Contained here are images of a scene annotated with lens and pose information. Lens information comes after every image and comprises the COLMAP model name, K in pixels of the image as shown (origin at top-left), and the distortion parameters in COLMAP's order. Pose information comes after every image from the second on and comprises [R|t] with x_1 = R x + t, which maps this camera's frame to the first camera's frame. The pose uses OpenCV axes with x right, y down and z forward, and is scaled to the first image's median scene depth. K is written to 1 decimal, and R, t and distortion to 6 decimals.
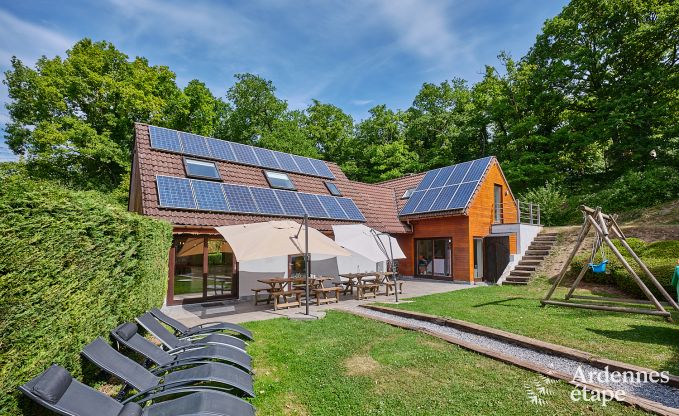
lens RADIAL K [[303.2, 0, 345.5], [0, 303.2, 214.8], [0, 0, 1]] dist [0.000611, -0.000616]
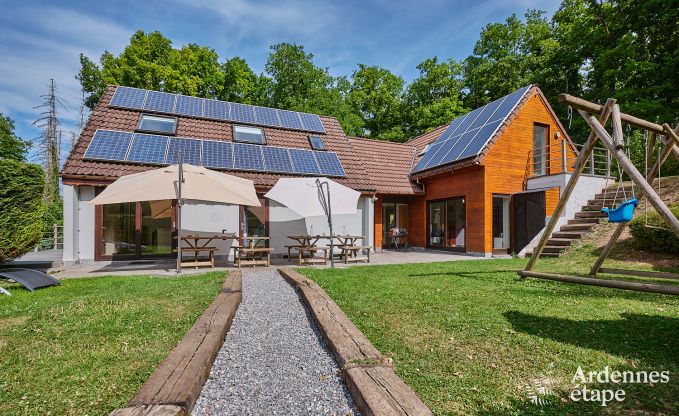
lens RADIAL K [[303.2, 0, 349.5], [0, 303.2, 212.6], [0, 0, 1]] dist [0.000611, -0.000616]
pose [[0.962240, -0.010638, -0.271996, 0.251354], [0.024612, 0.998543, 0.048014, 0.065457], [0.271089, -0.052896, 0.961100, 0.162686]]
